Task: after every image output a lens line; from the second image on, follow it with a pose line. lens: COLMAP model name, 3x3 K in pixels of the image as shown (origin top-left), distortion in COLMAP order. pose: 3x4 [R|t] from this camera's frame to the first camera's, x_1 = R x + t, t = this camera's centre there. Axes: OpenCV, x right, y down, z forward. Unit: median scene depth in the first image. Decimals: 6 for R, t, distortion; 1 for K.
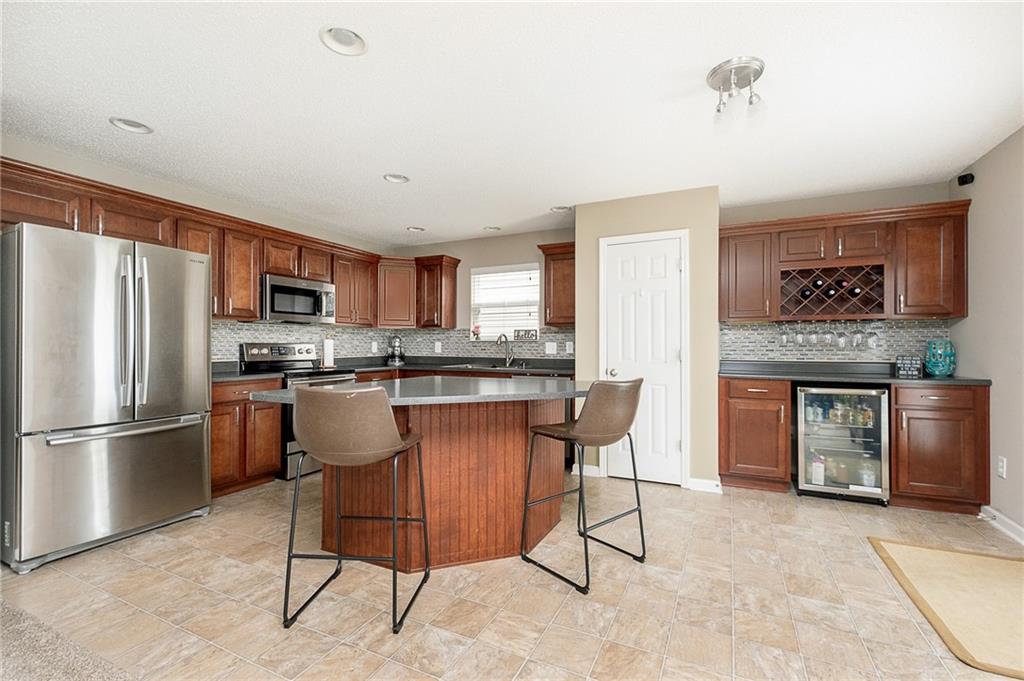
lens RADIAL K [[452.9, 0, 512.0], [0, 452.9, 340.5], [0, 0, 1]] dist [-0.003639, -0.000130]
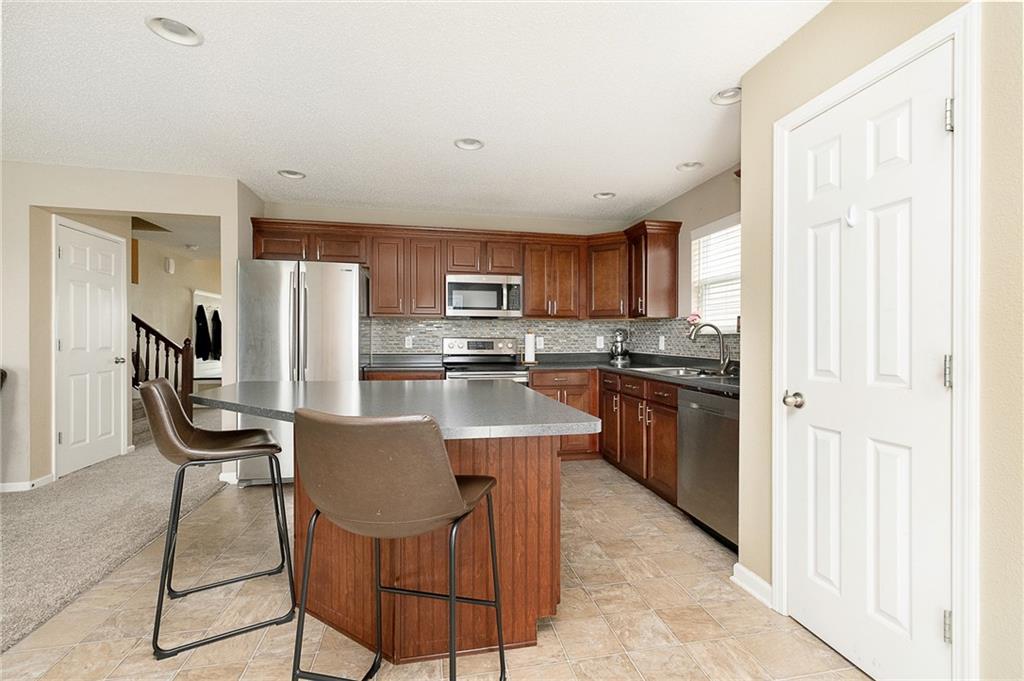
lens RADIAL K [[452.9, 0, 512.0], [0, 452.9, 340.5], [0, 0, 1]] dist [-0.003639, -0.000130]
pose [[0.604762, 0.004402, -0.796394, 0.476310], [0.005236, 0.999941, 0.009503, 0.003286], [0.796389, -0.009917, 0.604703, 0.550796]]
